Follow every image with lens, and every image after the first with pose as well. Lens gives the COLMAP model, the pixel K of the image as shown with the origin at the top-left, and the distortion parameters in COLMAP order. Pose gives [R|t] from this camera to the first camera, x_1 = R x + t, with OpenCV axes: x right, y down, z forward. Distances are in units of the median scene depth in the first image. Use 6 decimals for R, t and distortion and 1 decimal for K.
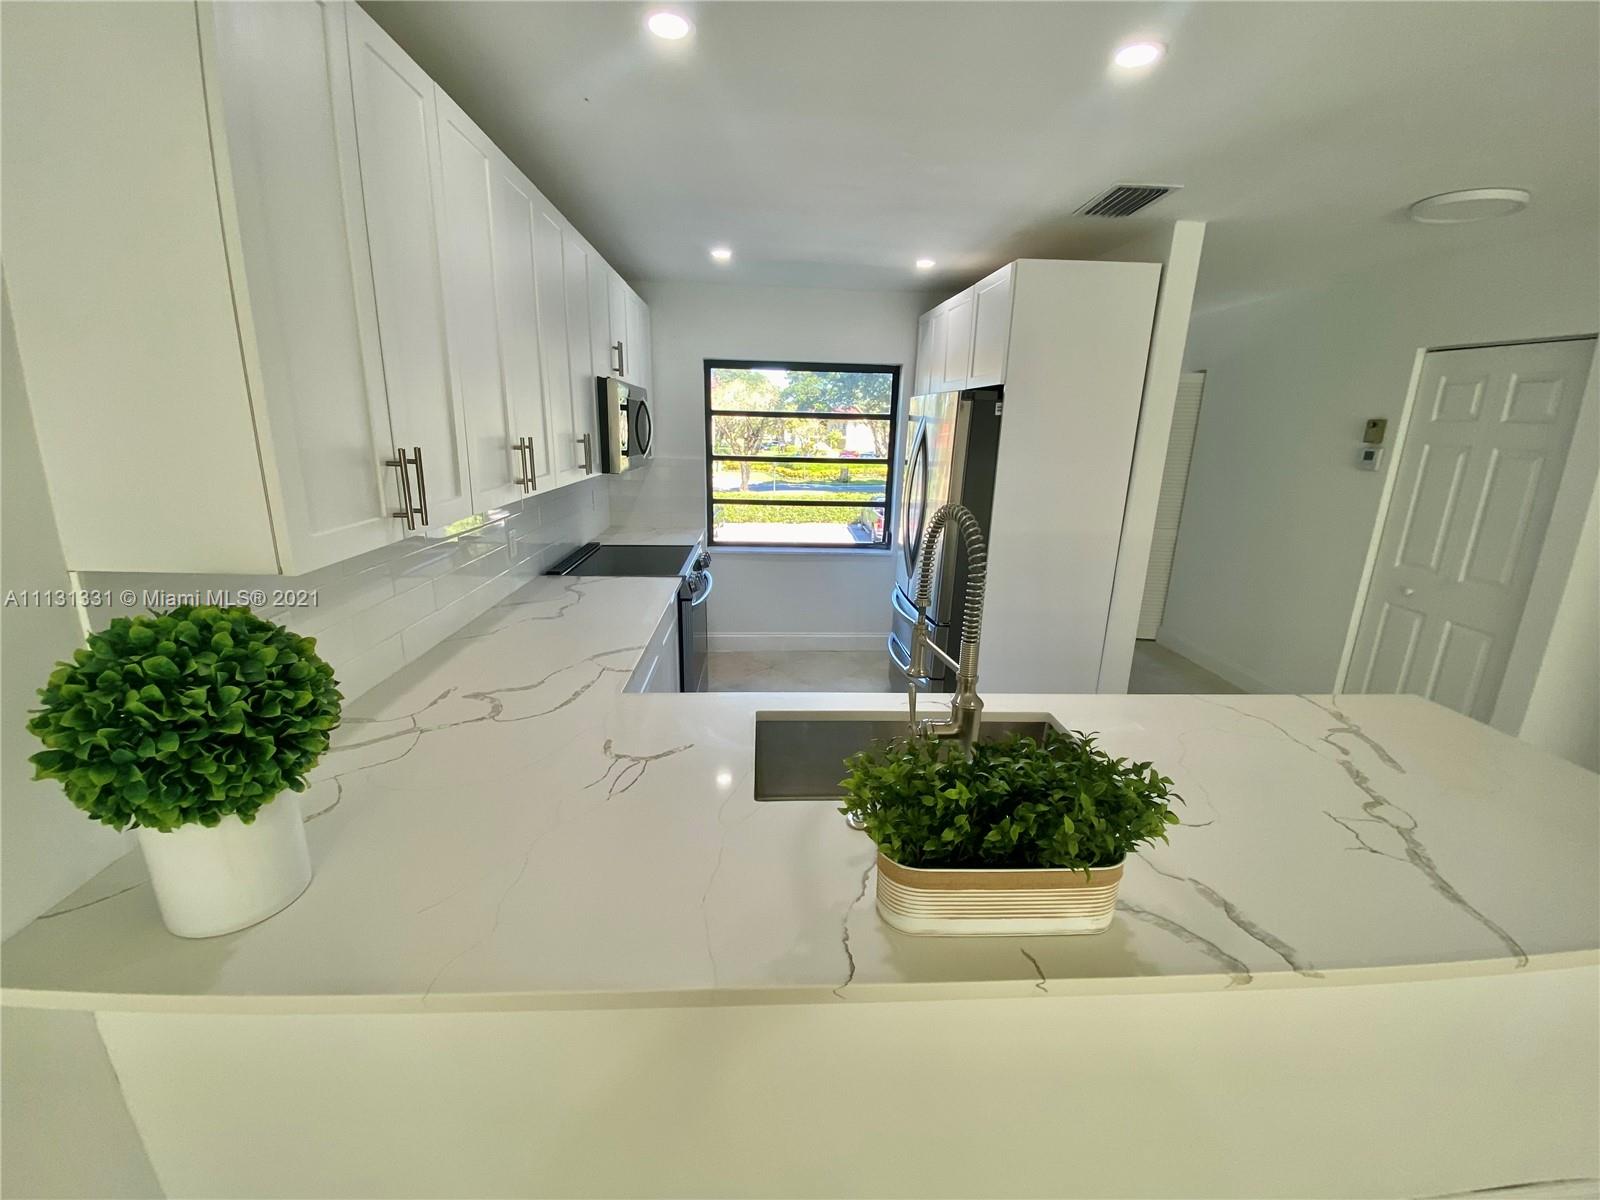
lens RADIAL K [[640.2, 0, 797.8], [0, 640.2, 593.9], [0, 0, 1]] dist [0.023598, -0.020894]
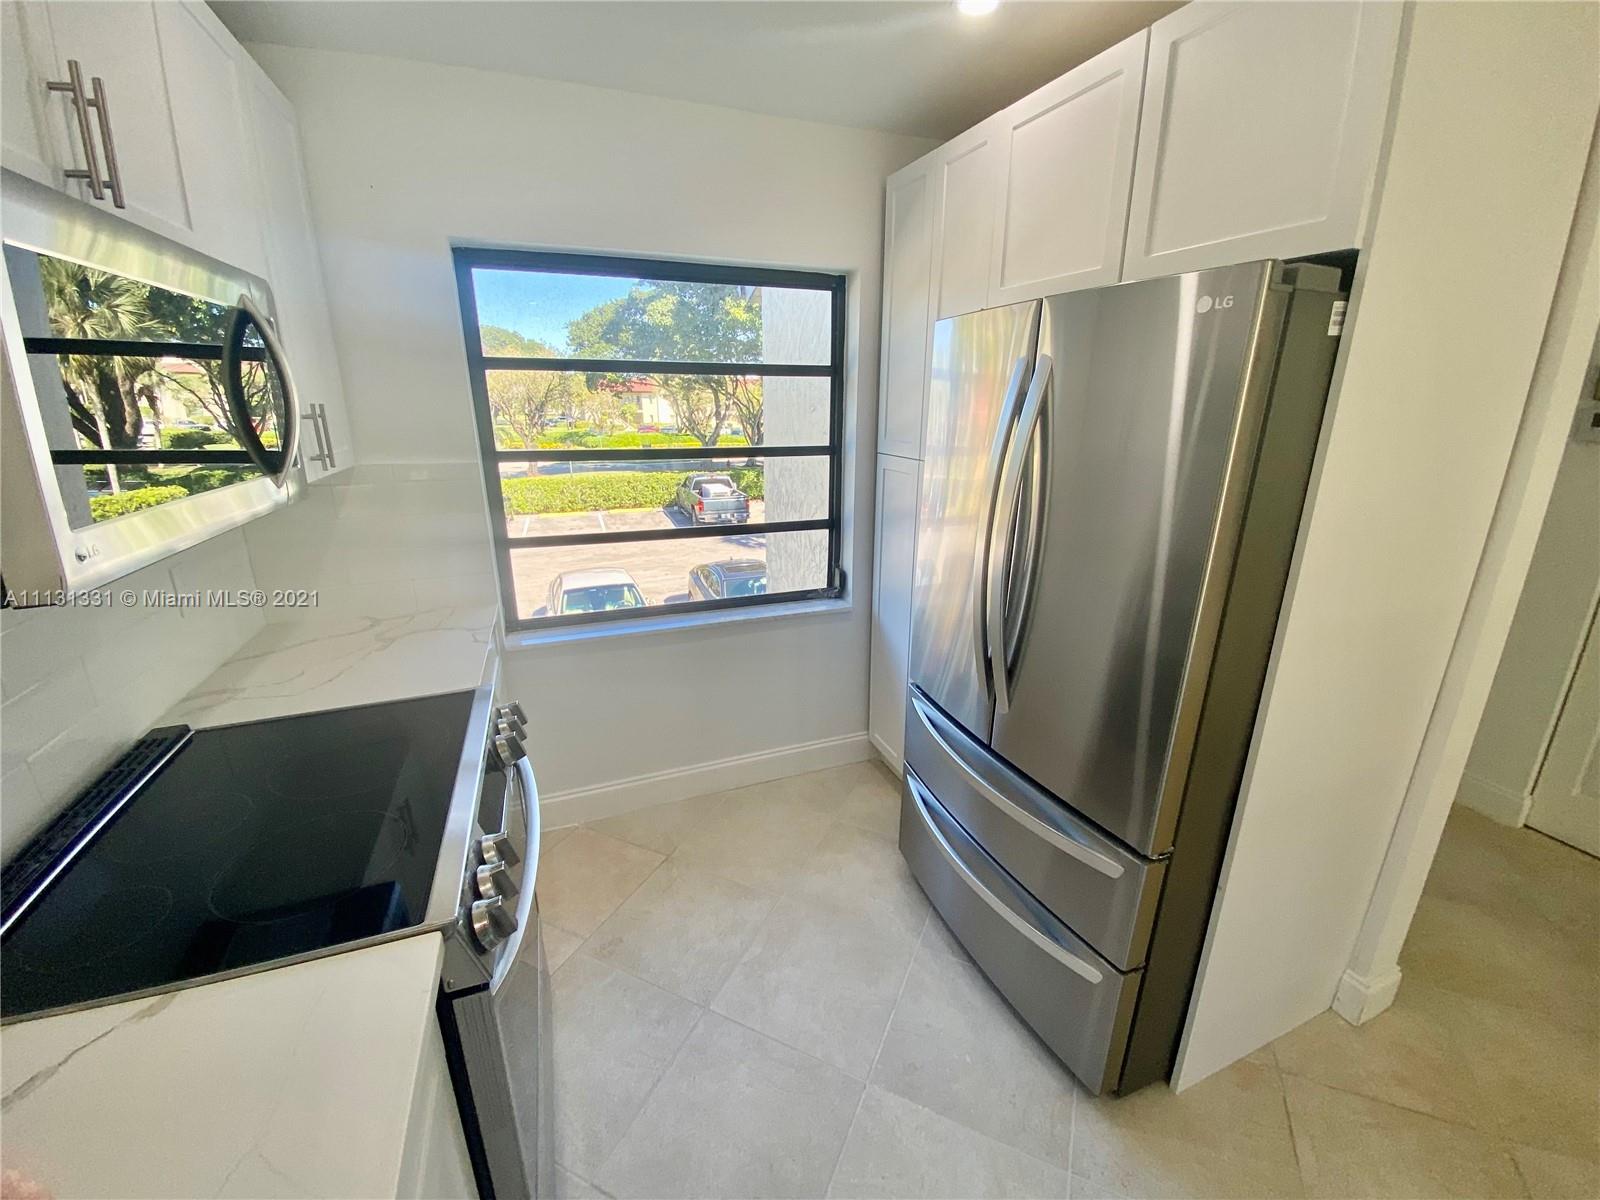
lens RADIAL K [[640.2, 0, 797.8], [0, 640.2, 593.9], [0, 0, 1]] dist [0.023598, -0.020894]
pose [[0.952637, -0.106623, 0.284805, -0.067212], [0.095048, 0.993996, 0.054200, -0.116413], [-0.288874, -0.024563, 0.957052, 0.472666]]
